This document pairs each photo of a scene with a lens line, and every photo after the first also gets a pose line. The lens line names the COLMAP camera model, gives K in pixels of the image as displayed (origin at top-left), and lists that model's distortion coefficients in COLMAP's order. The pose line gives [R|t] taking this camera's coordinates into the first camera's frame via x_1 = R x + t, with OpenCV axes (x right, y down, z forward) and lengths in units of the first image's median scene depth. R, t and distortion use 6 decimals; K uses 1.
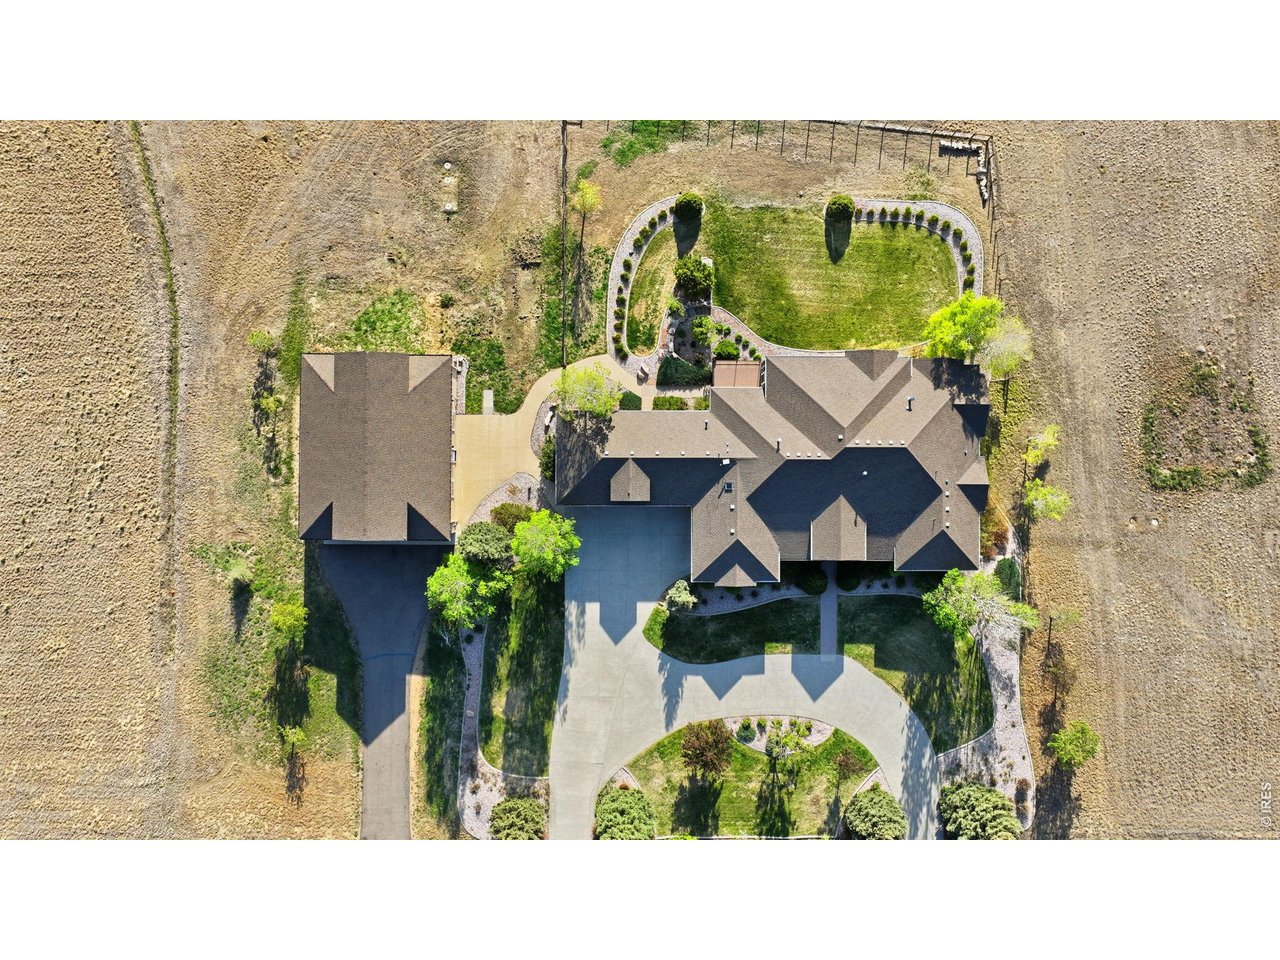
lens RADIAL K [[904.8, 0, 643.8], [0, 904.8, 478.5], [0, 0, 1]] dist [-0.001112, 0.005564]
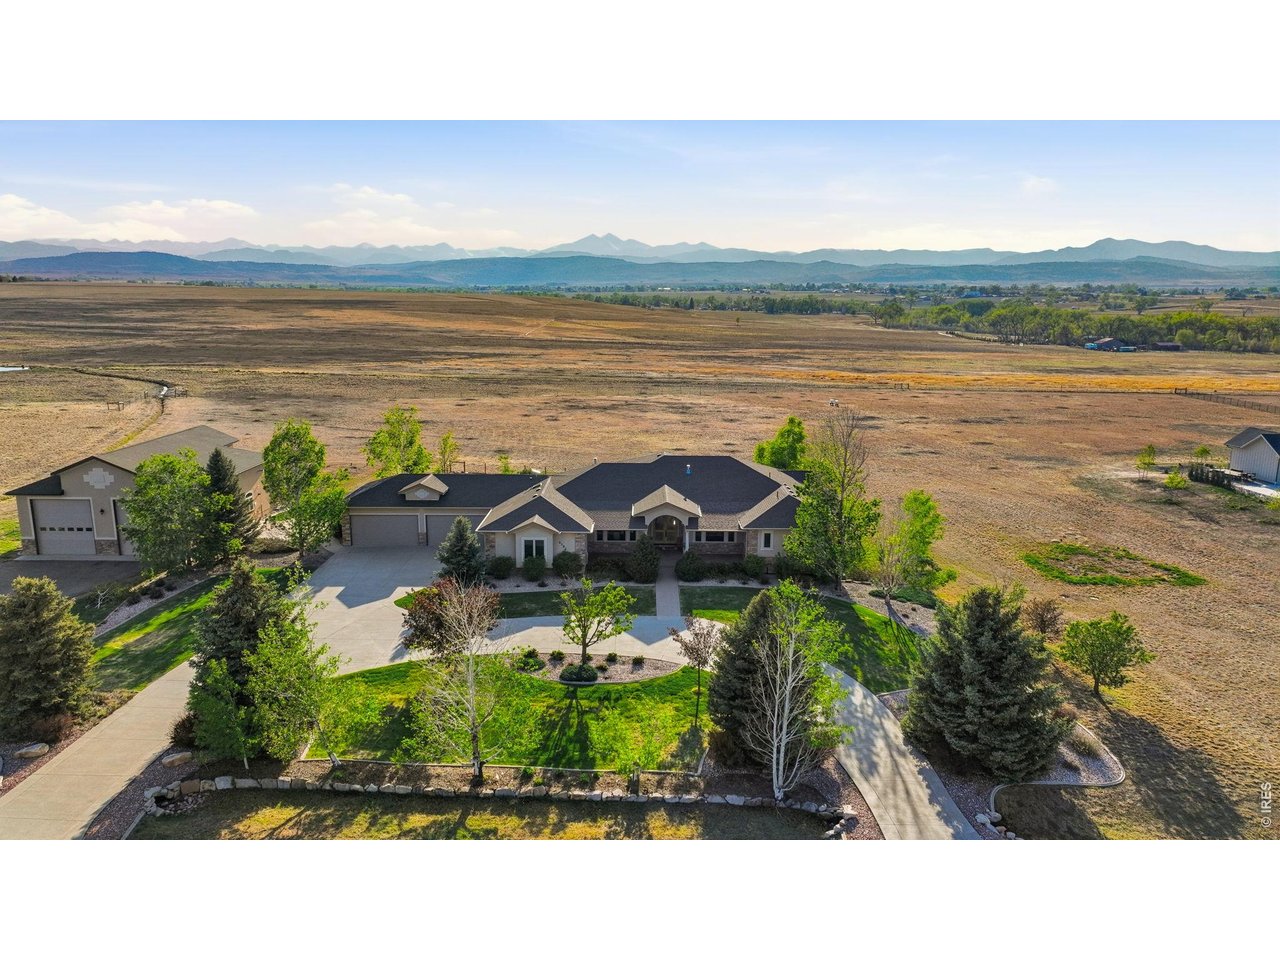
lens RADIAL K [[904.8, 0, 644.9], [0, 904.8, 476.1], [0, 0, 1]] dist [-0.001112, 0.005564]
pose [[0.999992, 0.003835, -0.000568, 0.185763], [-0.001326, 0.200801, -0.979631, 0.813673], [-0.003643, 0.979625, 0.200805, 0.767658]]
